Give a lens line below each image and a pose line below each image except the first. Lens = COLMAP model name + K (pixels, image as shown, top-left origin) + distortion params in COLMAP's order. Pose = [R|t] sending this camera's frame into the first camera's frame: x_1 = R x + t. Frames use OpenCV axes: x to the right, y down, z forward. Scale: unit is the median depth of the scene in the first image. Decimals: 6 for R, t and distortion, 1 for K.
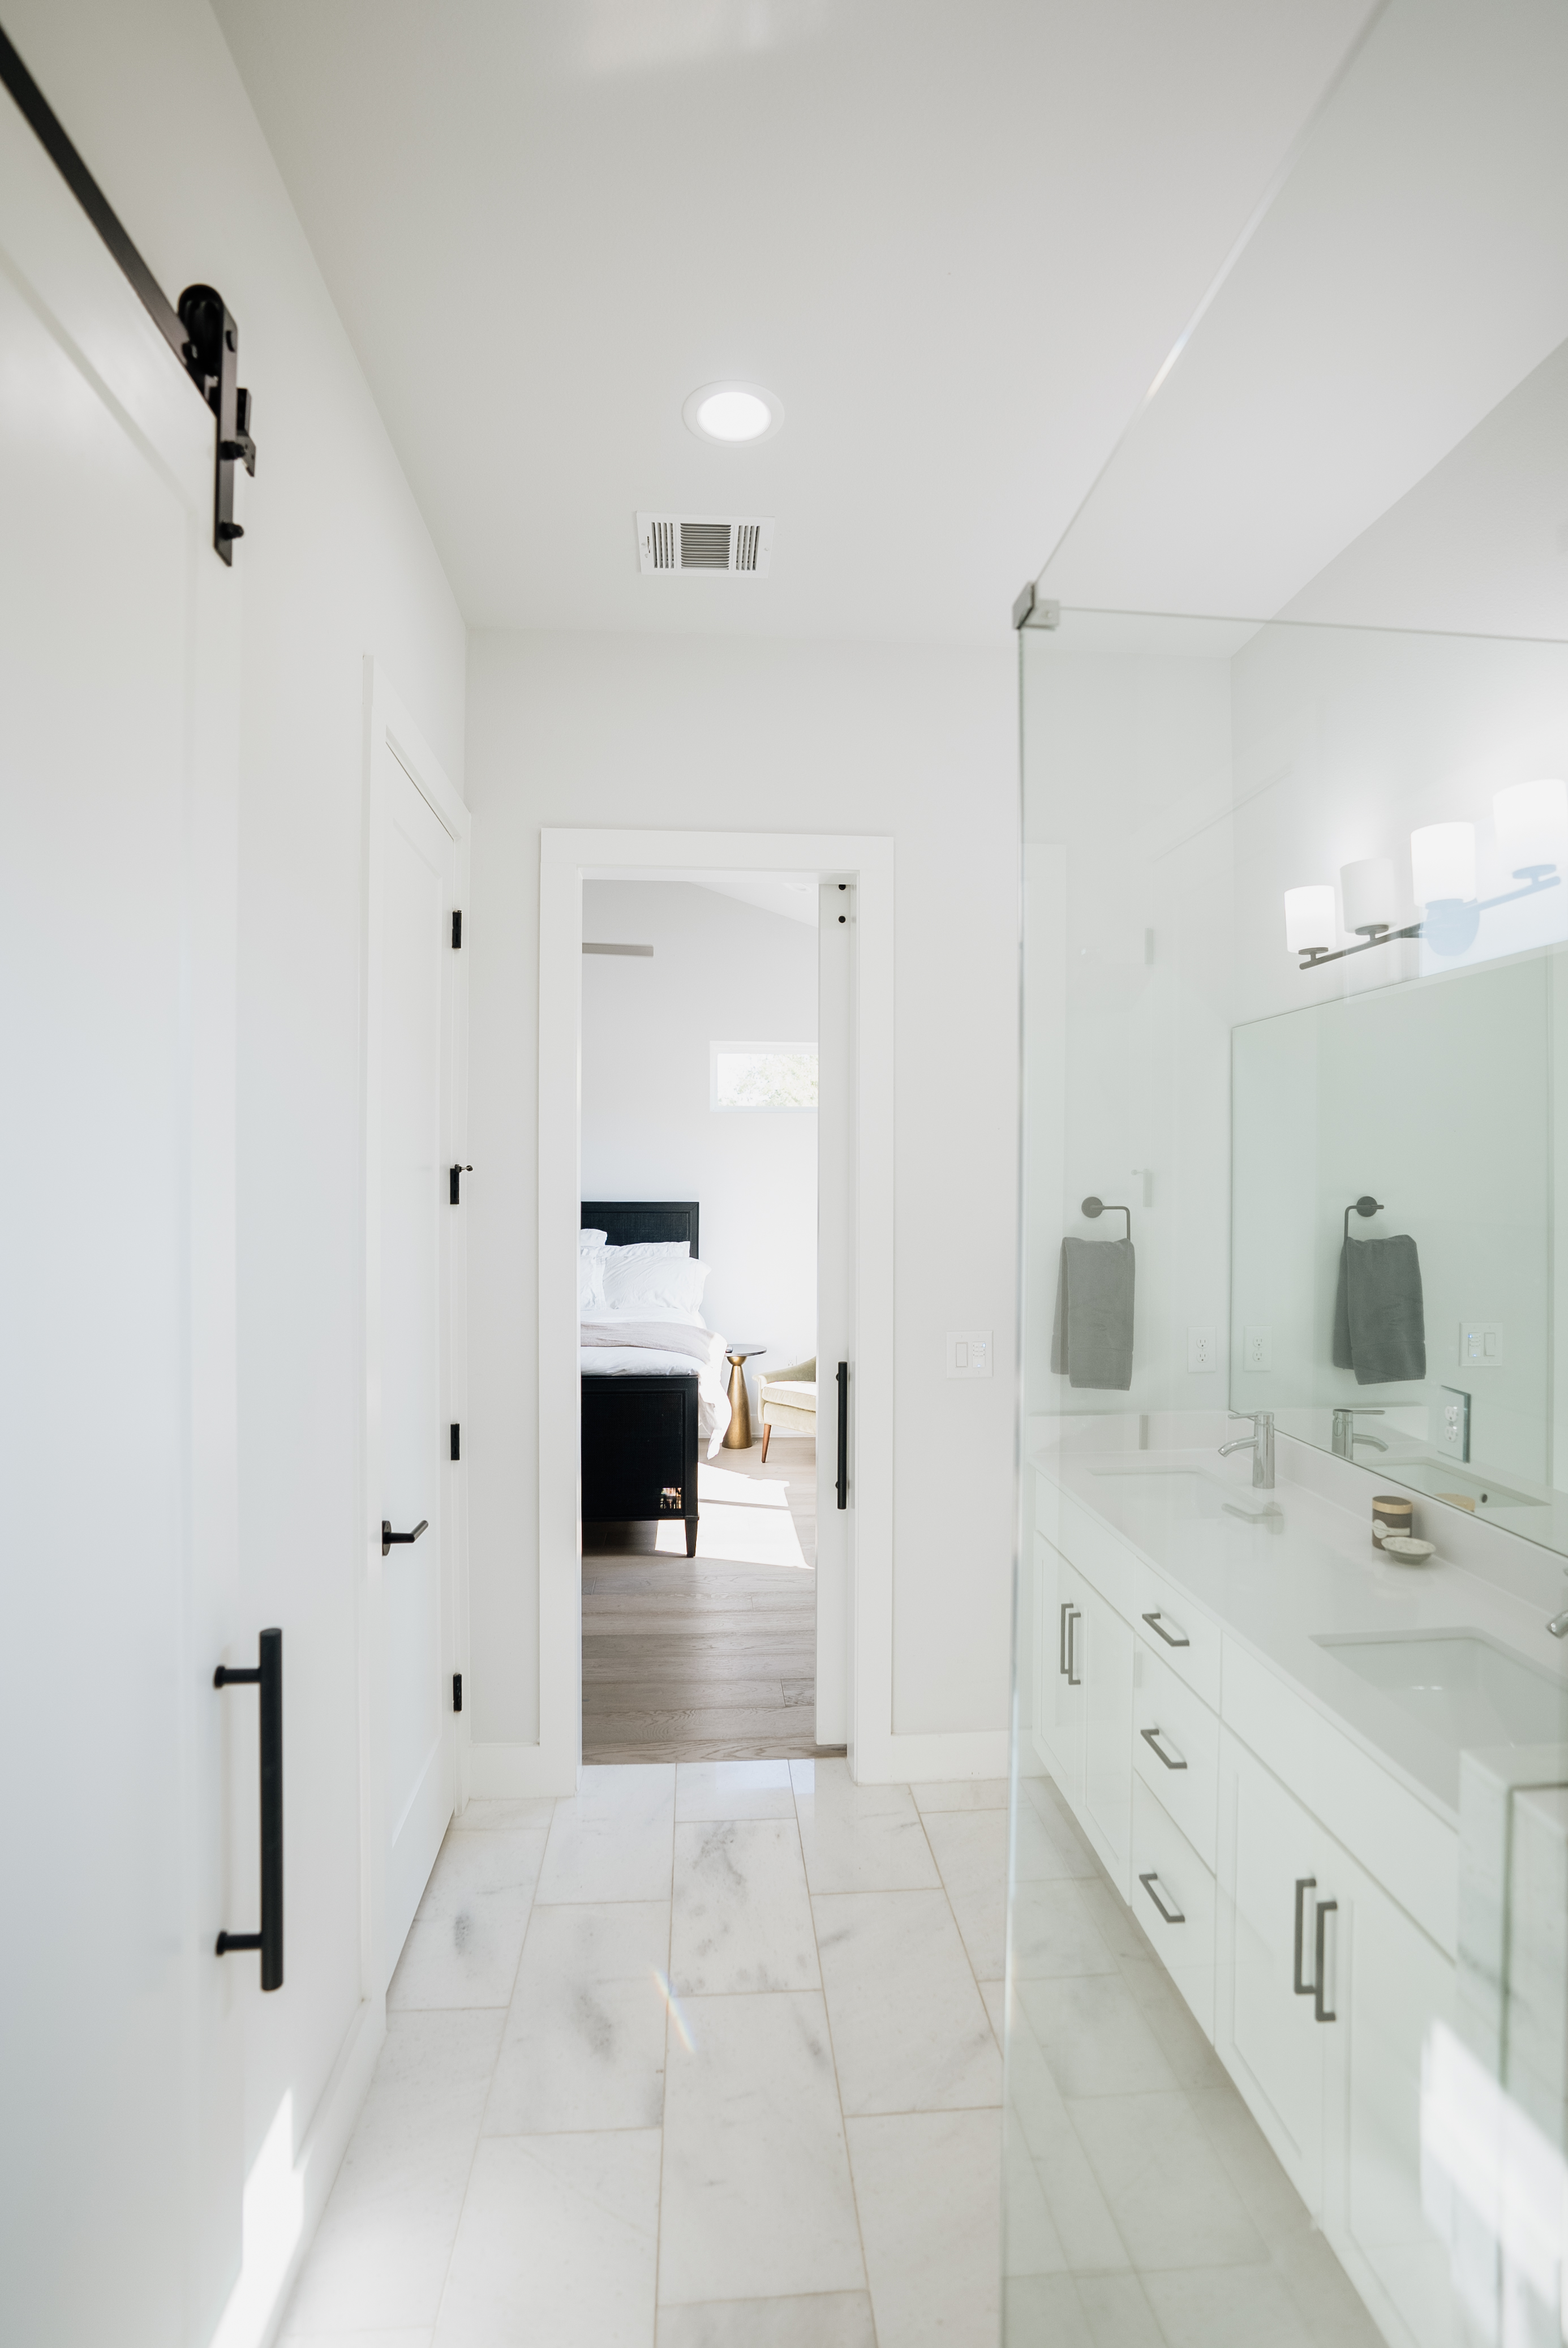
lens RADIAL K [[1149.7, 0, 784.0], [0, 1149.7, 1174.0], [0, 0, 1]] dist [-0.077027, 0.031207]
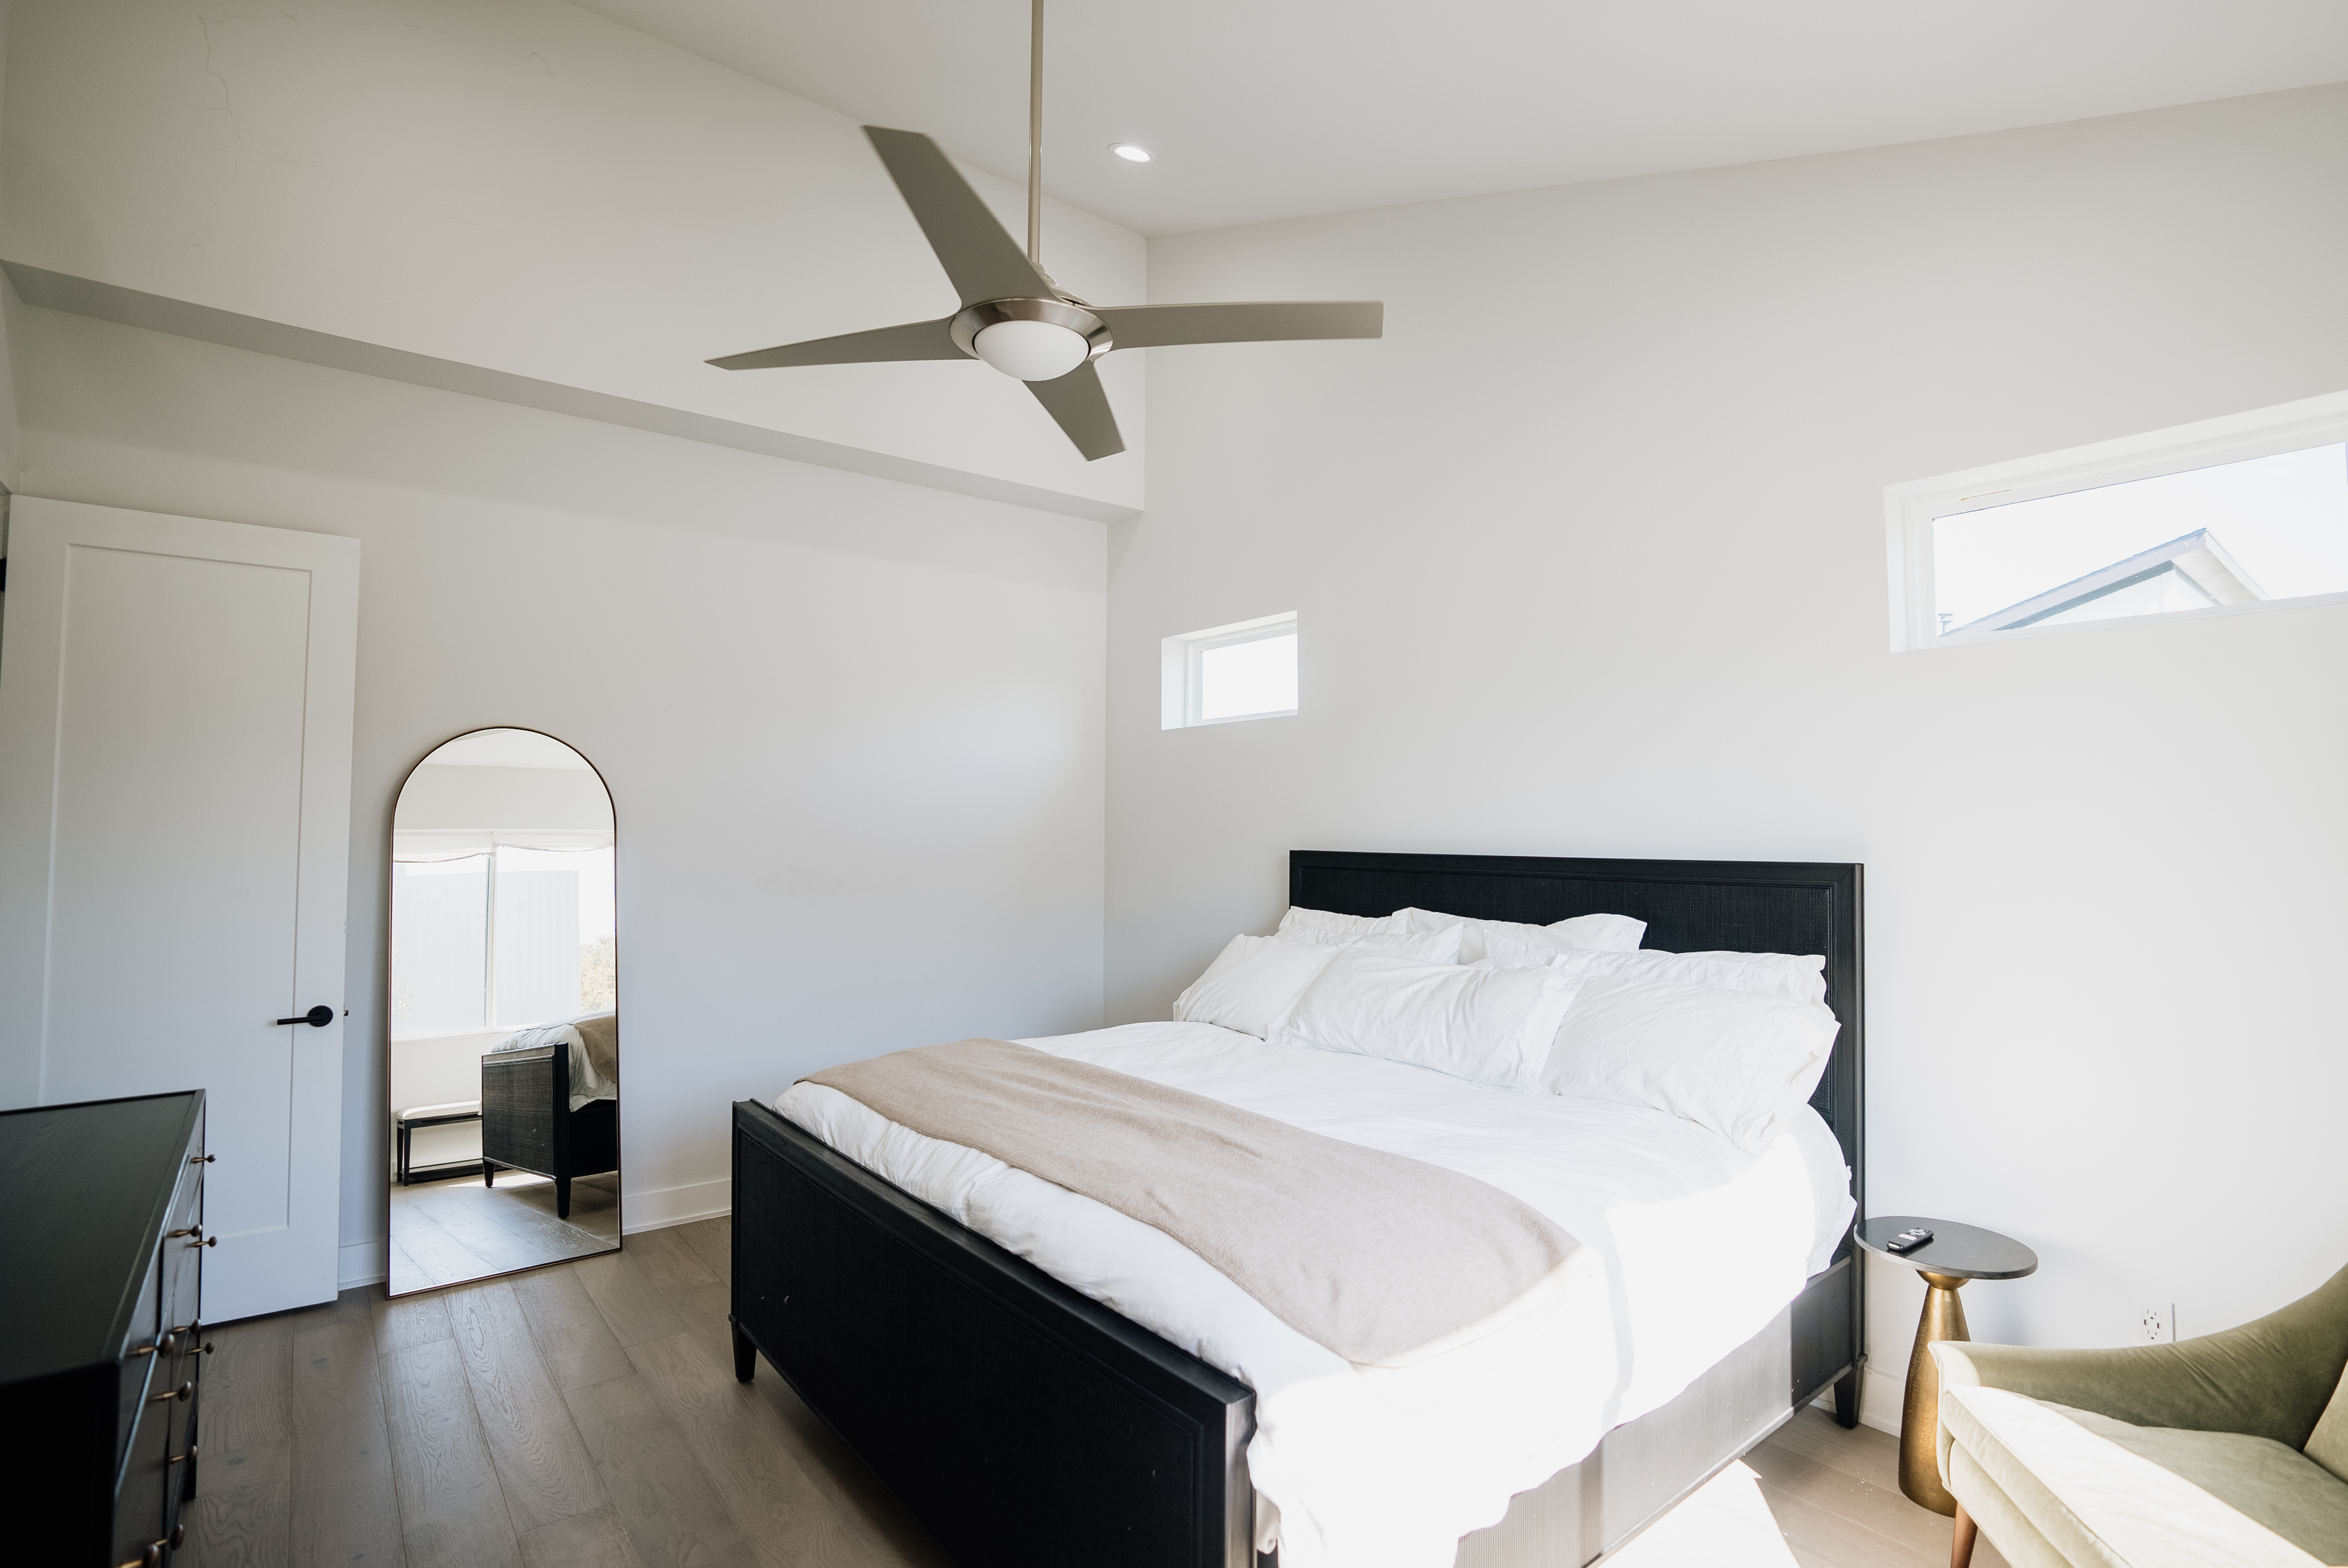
lens RADIAL K [[1149.6, 0, 1178.2], [0, 1149.6, 787.6], [0, 0, 1]] dist [-0.077027, 0.031207]
pose [[0.549798, -0.039113, -0.834382, 0.142314], [-0.003088, 0.998801, -0.048855, 0.020131], [0.835292, 0.029437, 0.549018, 0.625958]]
